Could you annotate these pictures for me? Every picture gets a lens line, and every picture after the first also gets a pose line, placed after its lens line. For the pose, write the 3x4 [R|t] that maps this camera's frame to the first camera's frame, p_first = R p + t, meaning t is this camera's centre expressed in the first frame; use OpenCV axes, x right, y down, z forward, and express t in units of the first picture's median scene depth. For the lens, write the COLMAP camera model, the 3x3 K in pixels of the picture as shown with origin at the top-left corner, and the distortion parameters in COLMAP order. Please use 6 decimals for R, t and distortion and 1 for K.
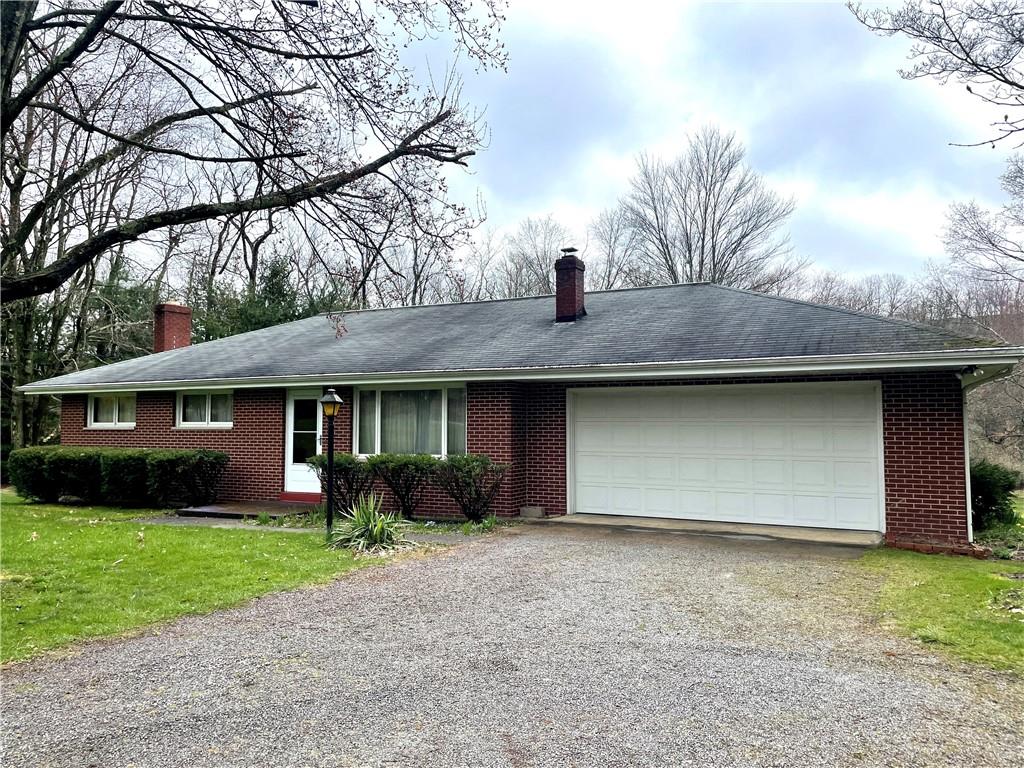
lens RADIAL K [[771.2, 0, 512.8], [0, 771.2, 377.3], [0, 0, 1]] dist [0.095113, -0.124525]
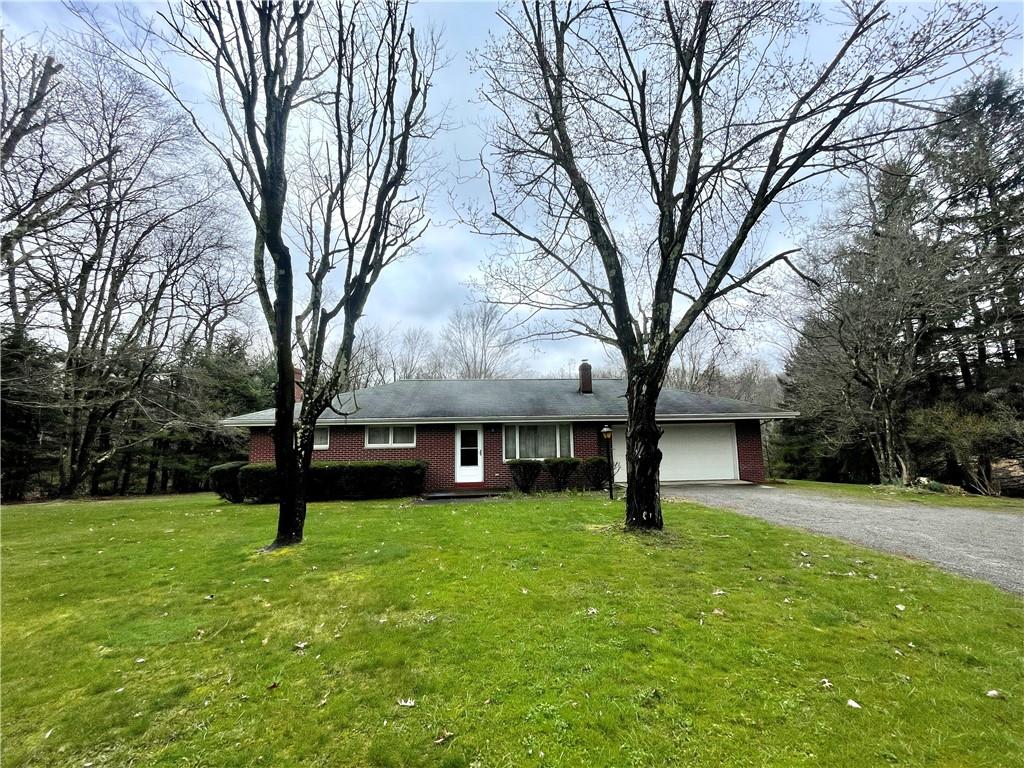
lens RADIAL K [[411.1, 0, 512.0], [0, 411.1, 386.0], [0, 0, 1]] dist [-0.005369, -0.000394]
pose [[0.850364, 0.055077, 0.523305, -0.698070], [-0.015090, 0.996650, -0.080376, 0.001644], [-0.525979, 0.060452, 0.848347, 0.135264]]
